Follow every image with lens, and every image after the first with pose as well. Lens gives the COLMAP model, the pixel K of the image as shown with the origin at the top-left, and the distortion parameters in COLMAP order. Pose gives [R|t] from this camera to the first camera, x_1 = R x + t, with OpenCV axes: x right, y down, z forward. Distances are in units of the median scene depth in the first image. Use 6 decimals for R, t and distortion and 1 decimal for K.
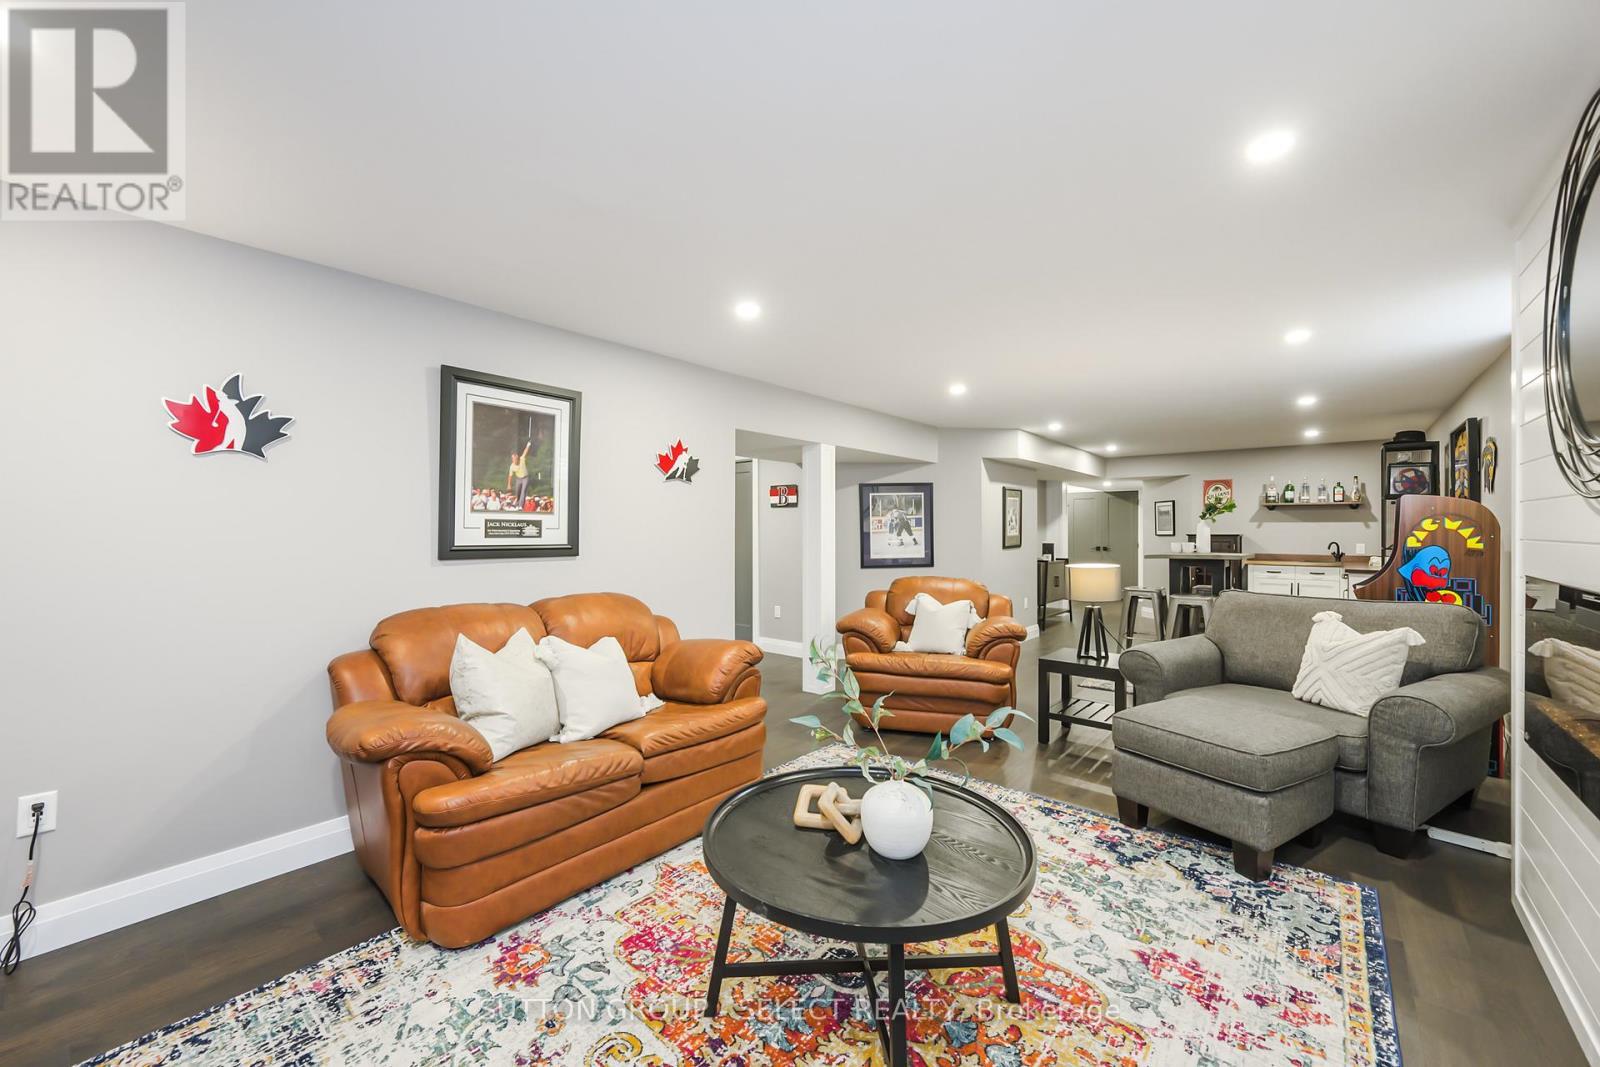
lens RADIAL K [[626.3, 0, 802.1], [0, 626.3, 526.8], [0, 0, 1]] dist [0.000057, 0.000027]
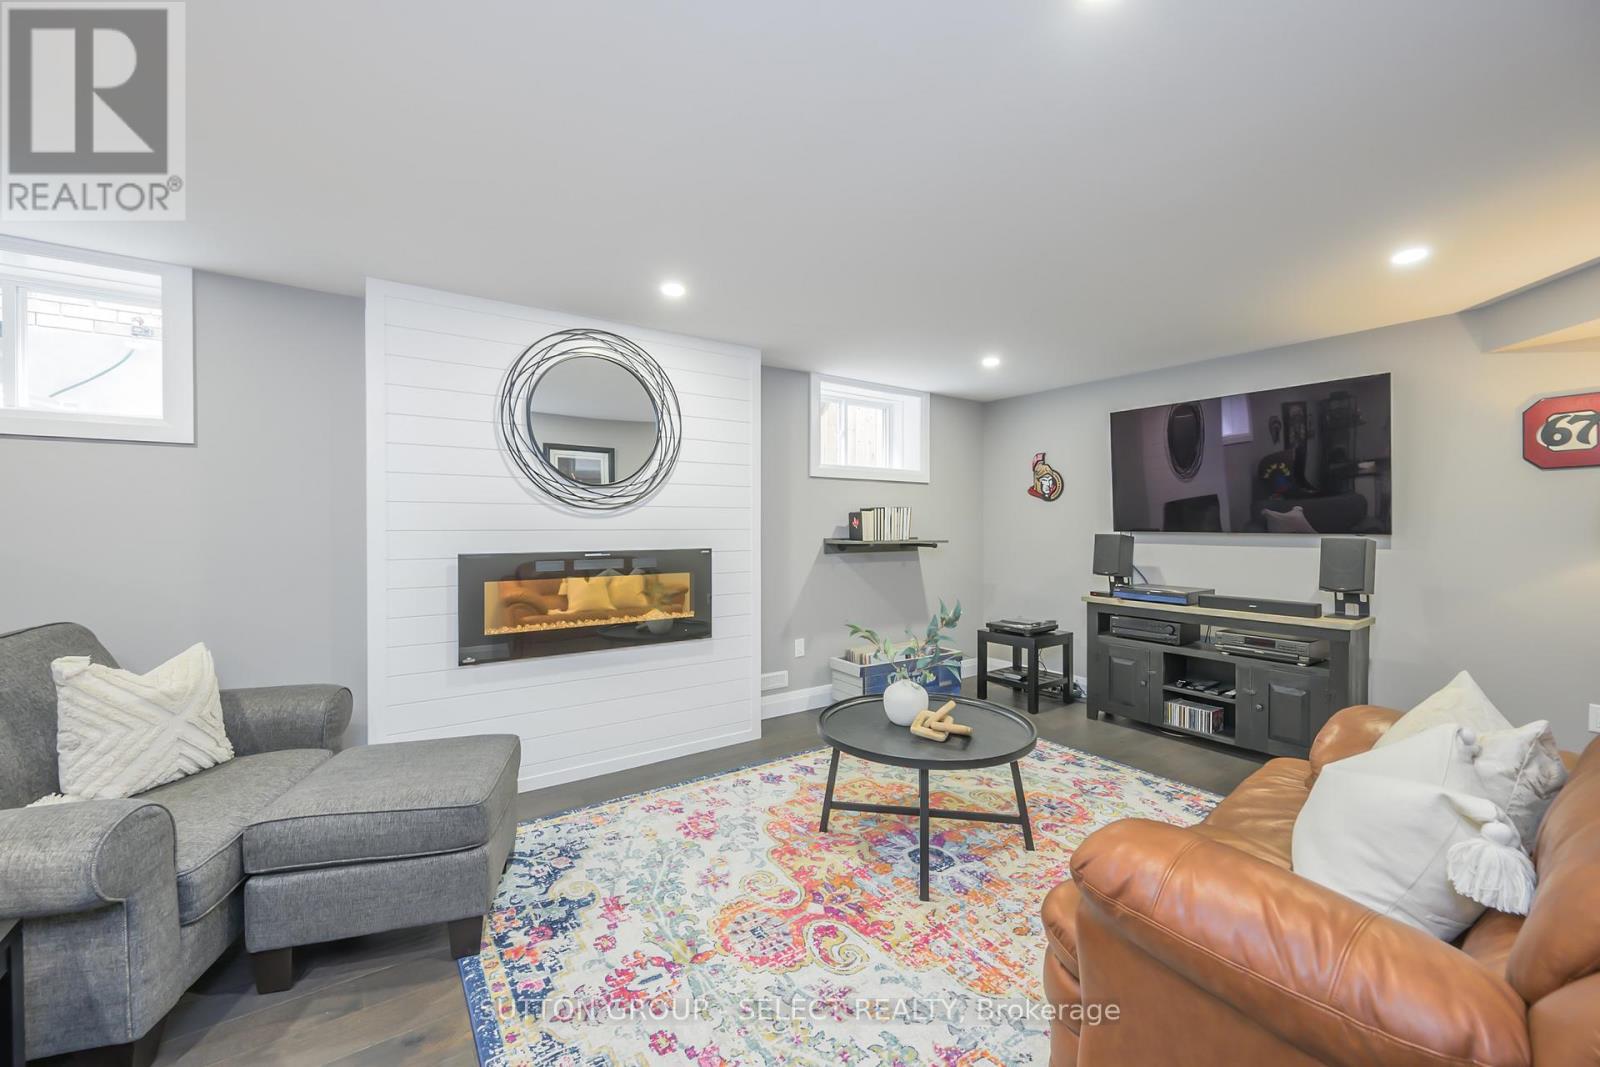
lens RADIAL K [[626.3, 0, 803.5], [0, 626.3, 529.2], [0, 0, 1]] dist [0.000057, 0.000027]
pose [[-0.965516, -0.004585, 0.260304, -0.006670], [-0.003535, 0.999984, 0.004503, 0.006789], [-0.260321, 0.003427, -0.965516, 1.502678]]
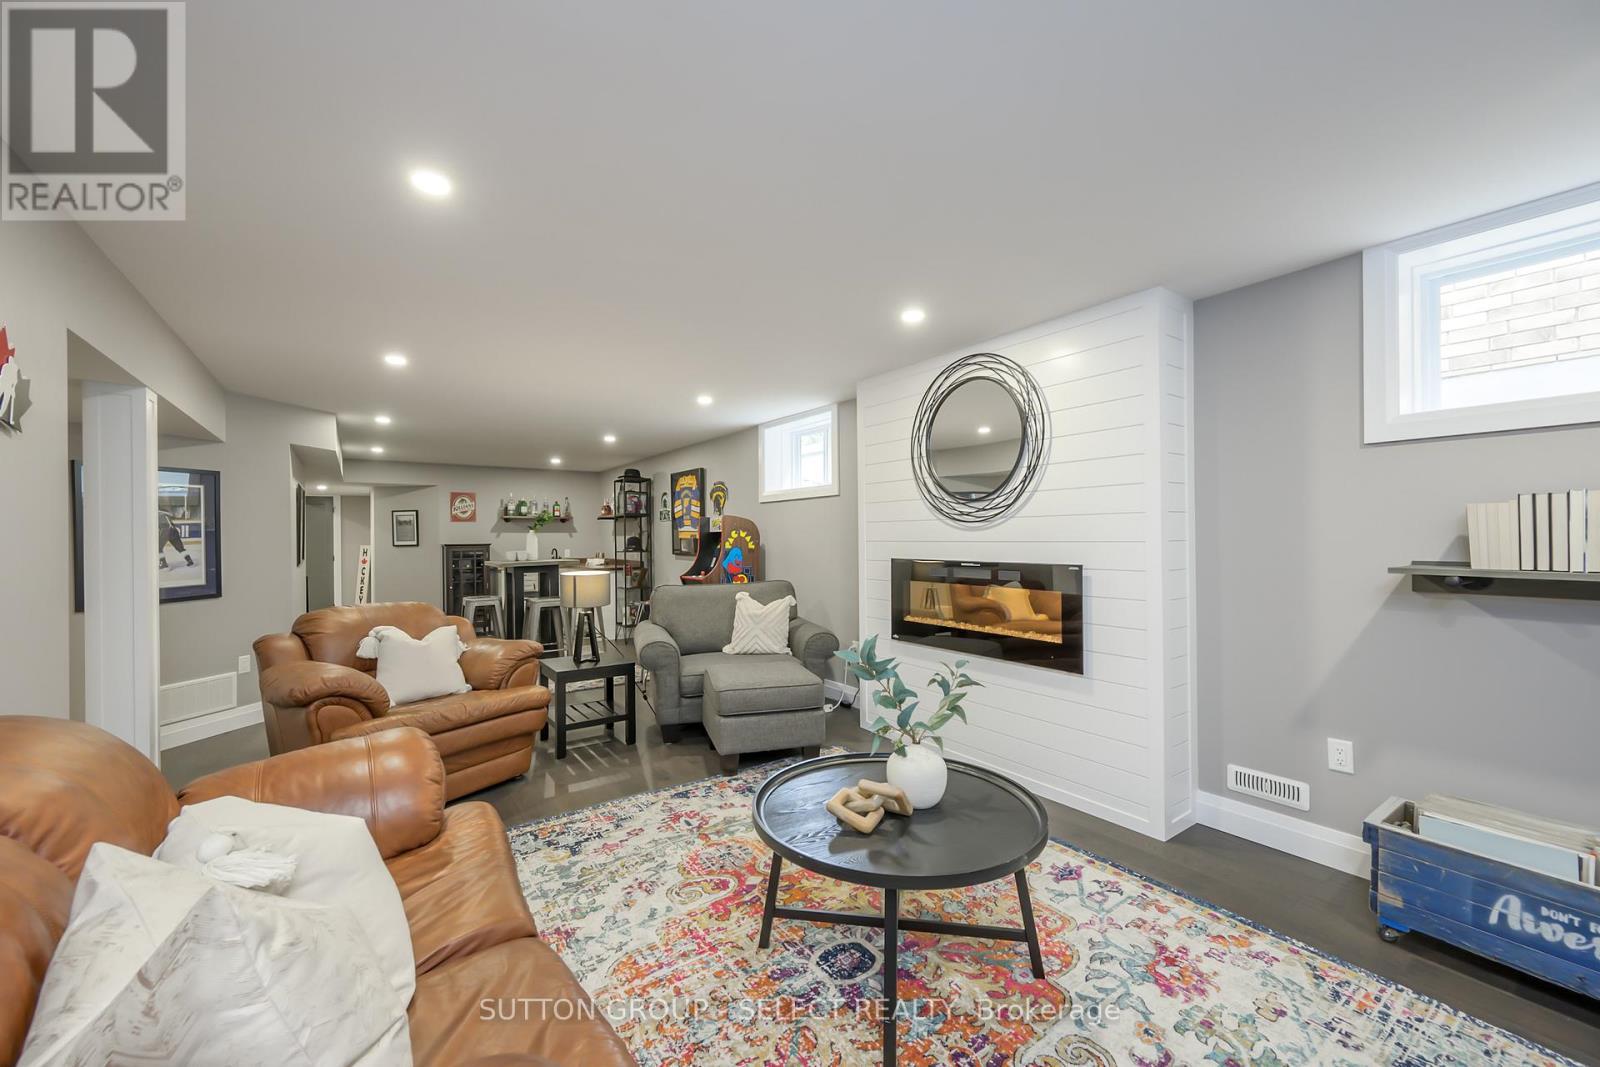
lens RADIAL K [[626.3, 0, 797.5], [0, 626.3, 539.0], [0, 0, 1]] dist [0.000057, 0.000027]
pose [[0.257523, -0.006167, 0.966252, -0.610431], [0.004068, 0.999978, 0.005298, 0.001681], [-0.966263, 0.002566, 0.257543, 0.522580]]
